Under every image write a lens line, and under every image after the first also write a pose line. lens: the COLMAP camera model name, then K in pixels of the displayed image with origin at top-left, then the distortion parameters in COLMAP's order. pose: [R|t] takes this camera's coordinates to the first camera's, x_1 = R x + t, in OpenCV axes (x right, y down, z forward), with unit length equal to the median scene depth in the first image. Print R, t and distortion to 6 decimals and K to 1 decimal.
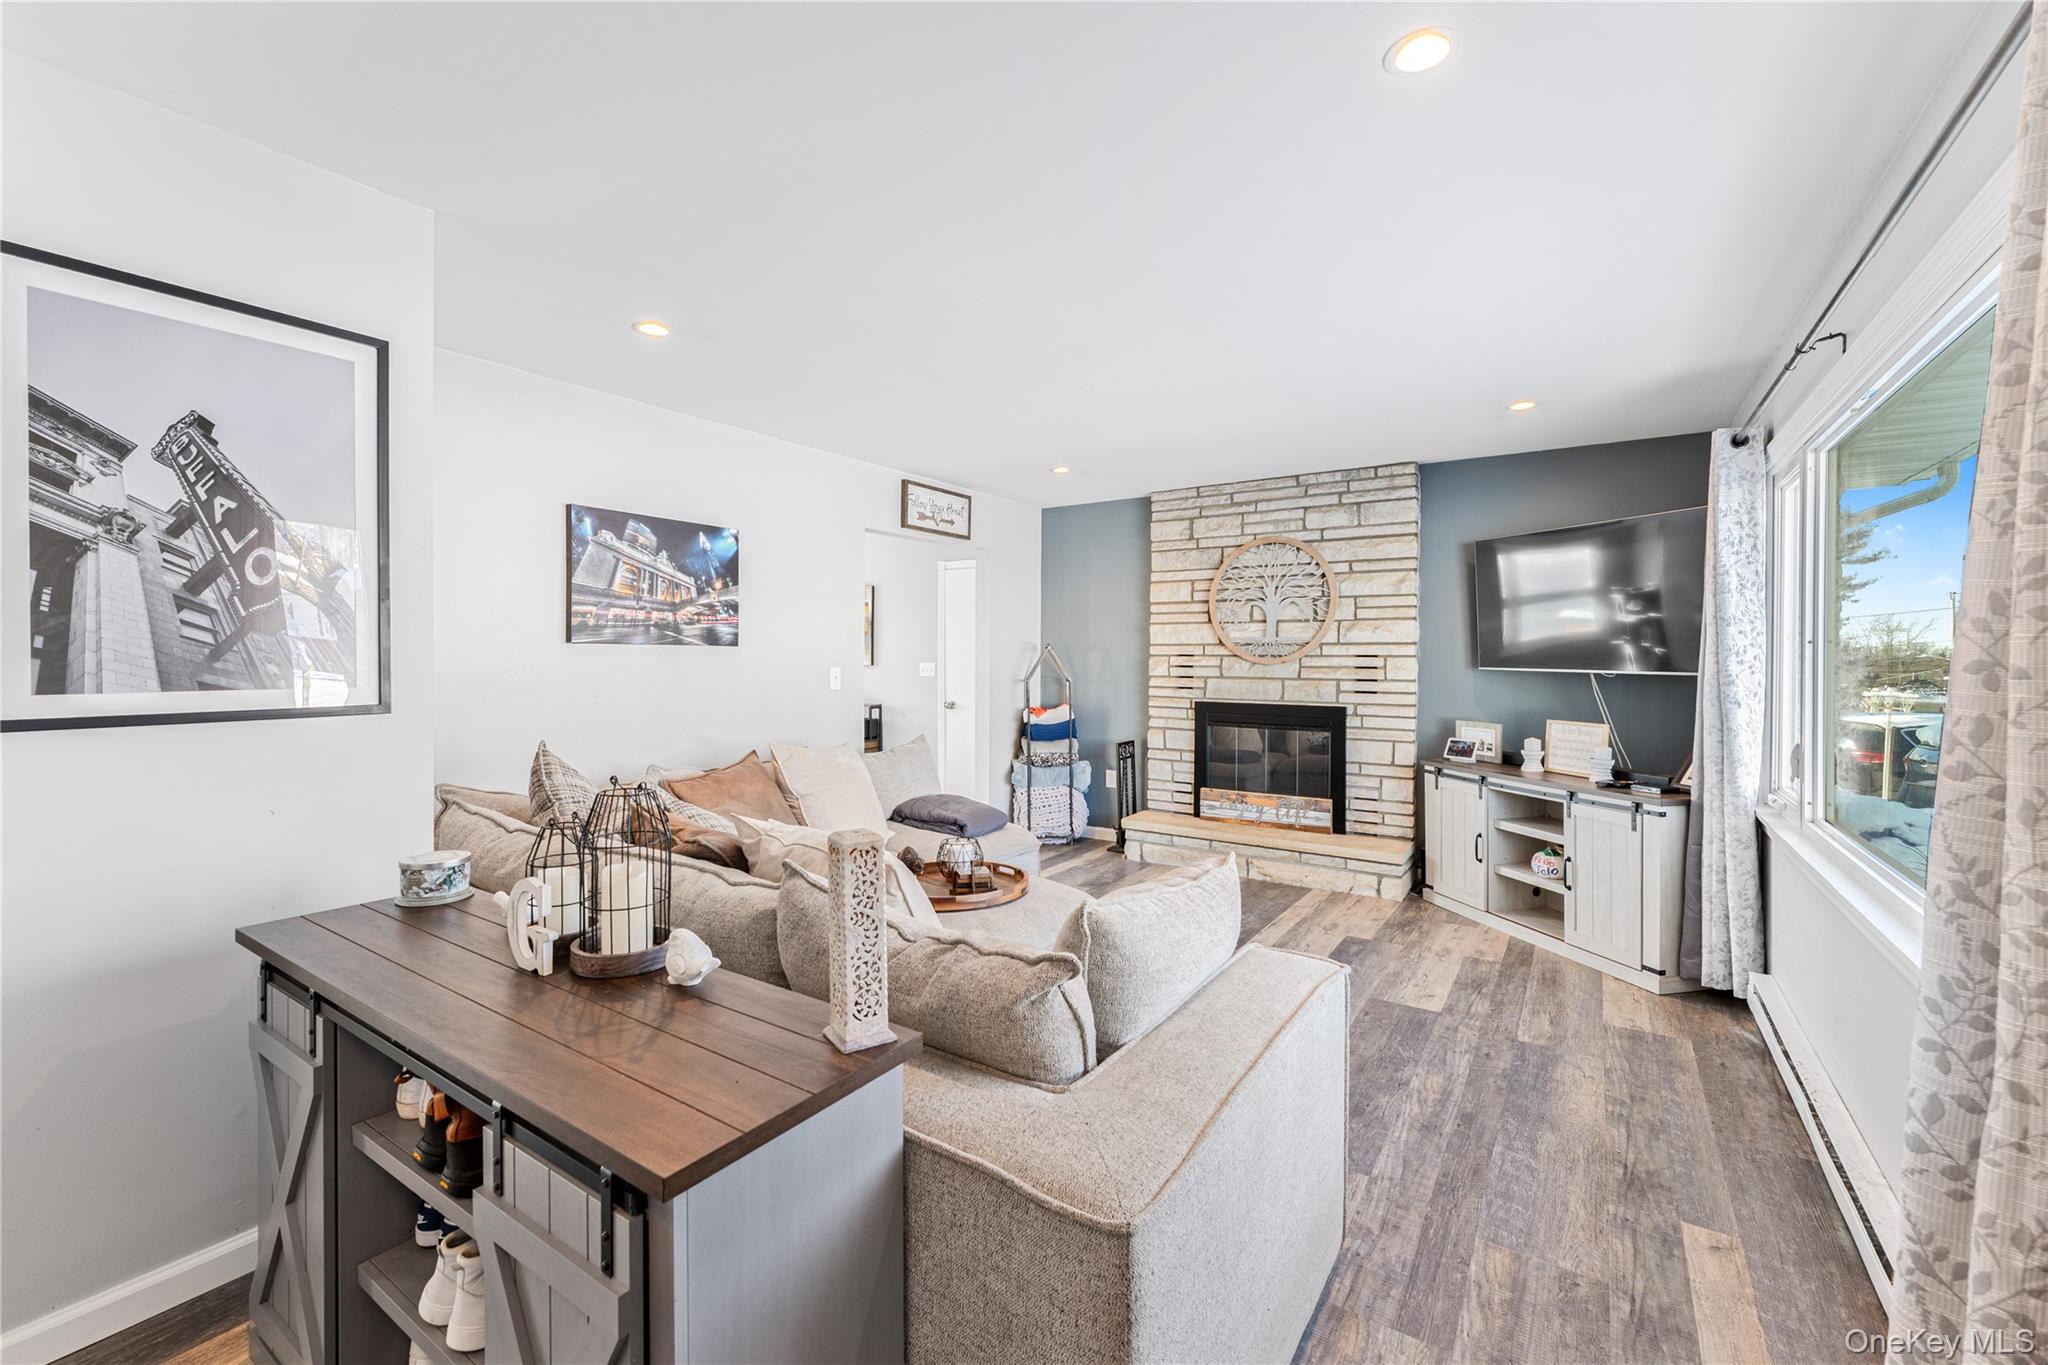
lens RADIAL K [[836.9, 0, 1007.4], [0, 836.9, 673.1], [0, 0, 1]] dist [-0.000463, -0.000391]
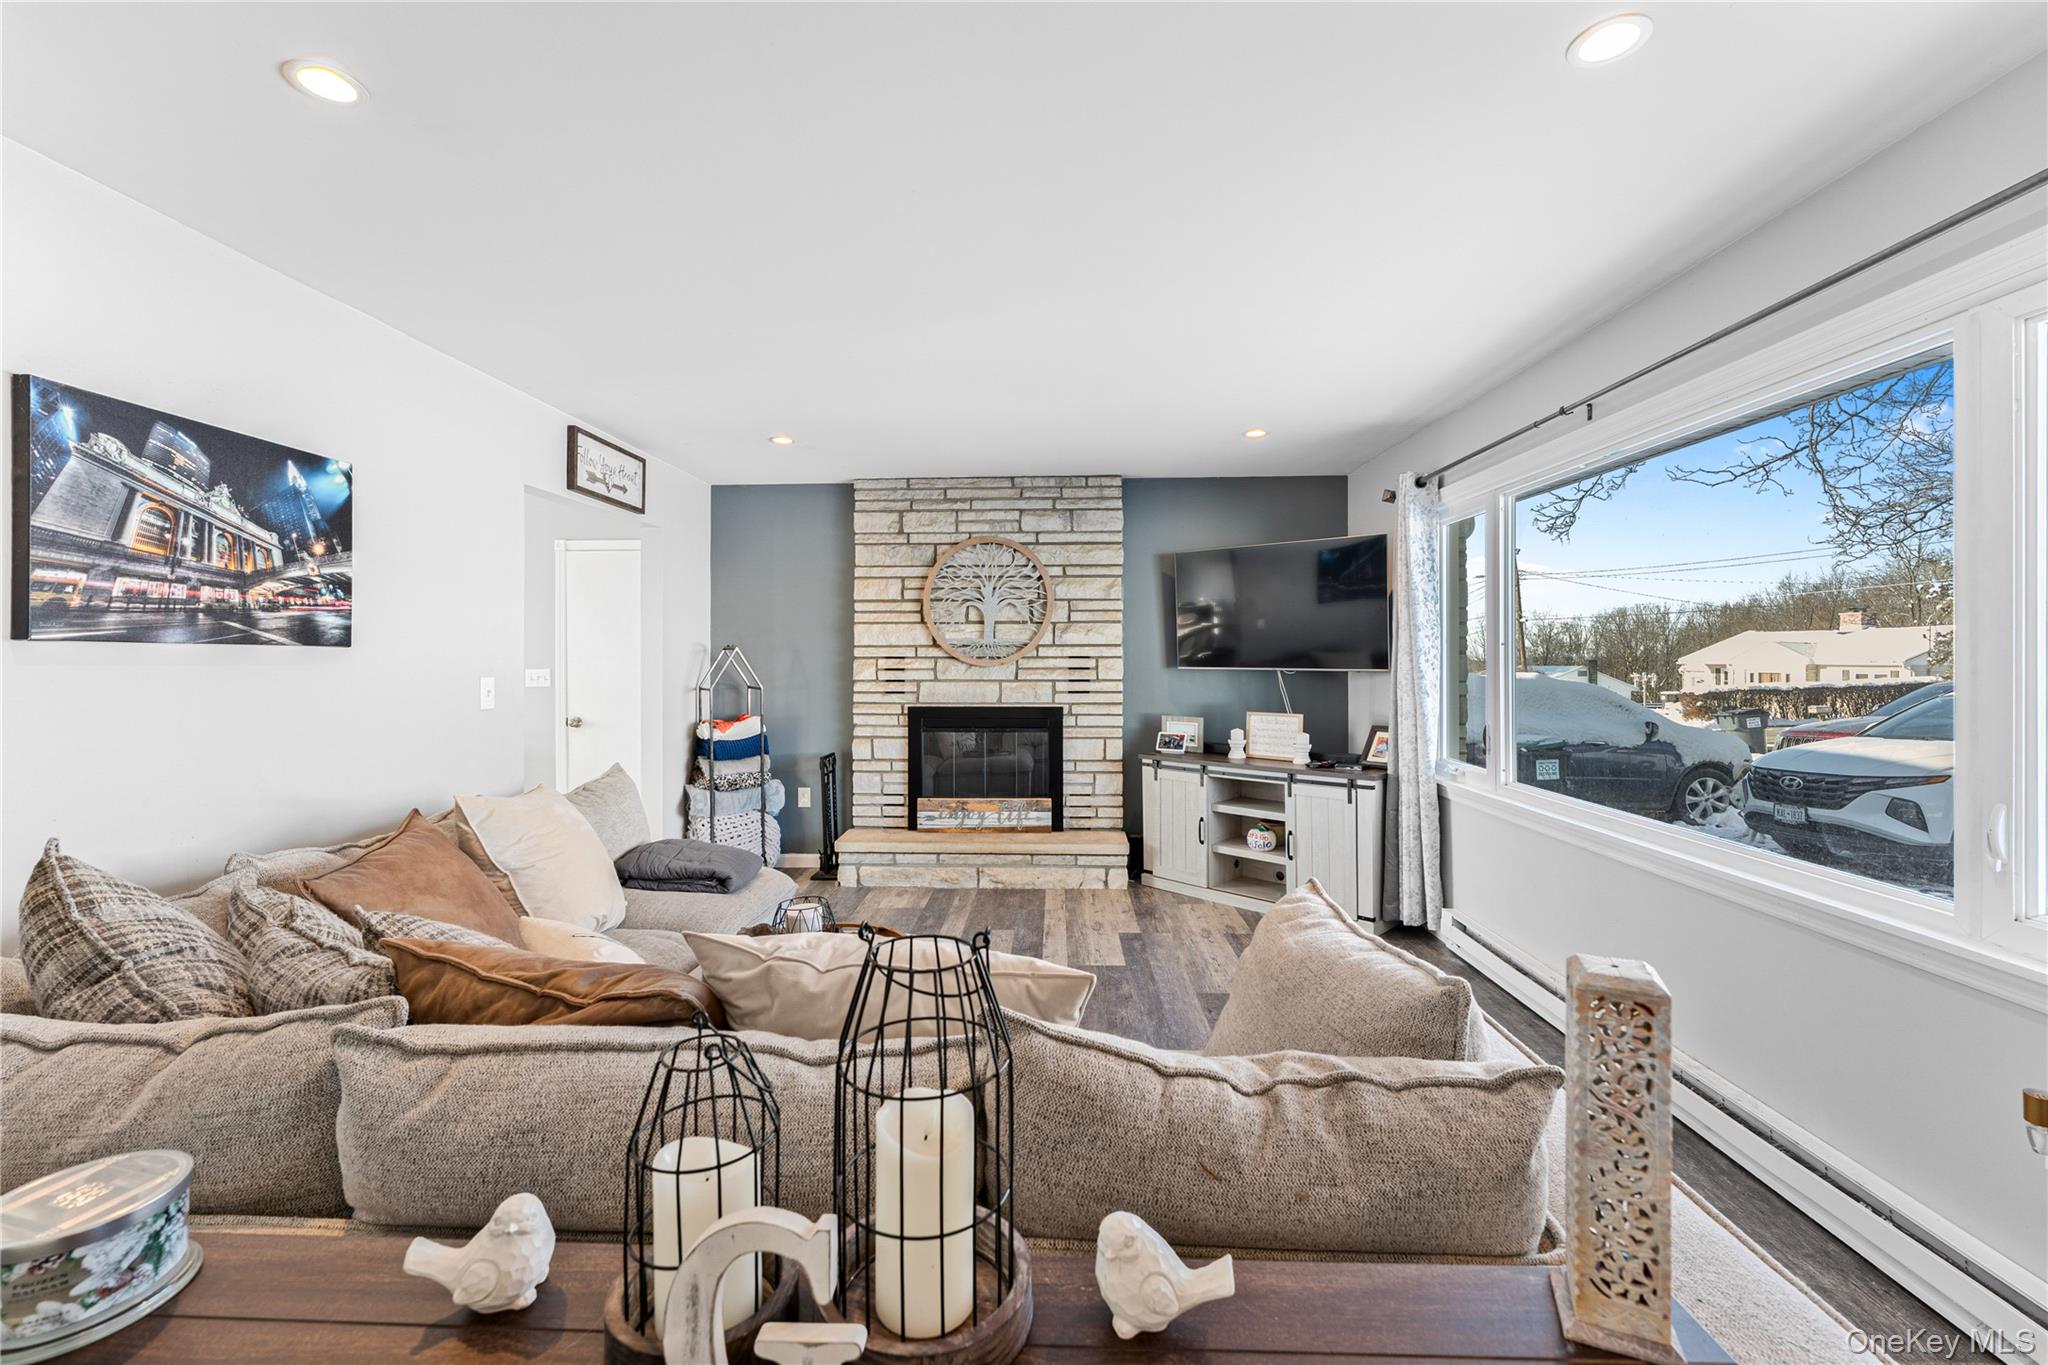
lens RADIAL K [[836.9, 0, 1025.6], [0, 836.9, 665.3], [0, 0, 1]] dist [-0.000463, -0.000391]
pose [[0.852662, -0.010282, 0.522362, -0.186423], [0.016489, 0.999838, -0.007235, -0.004331], [-0.522203, 0.014782, 0.852693, 0.162113]]
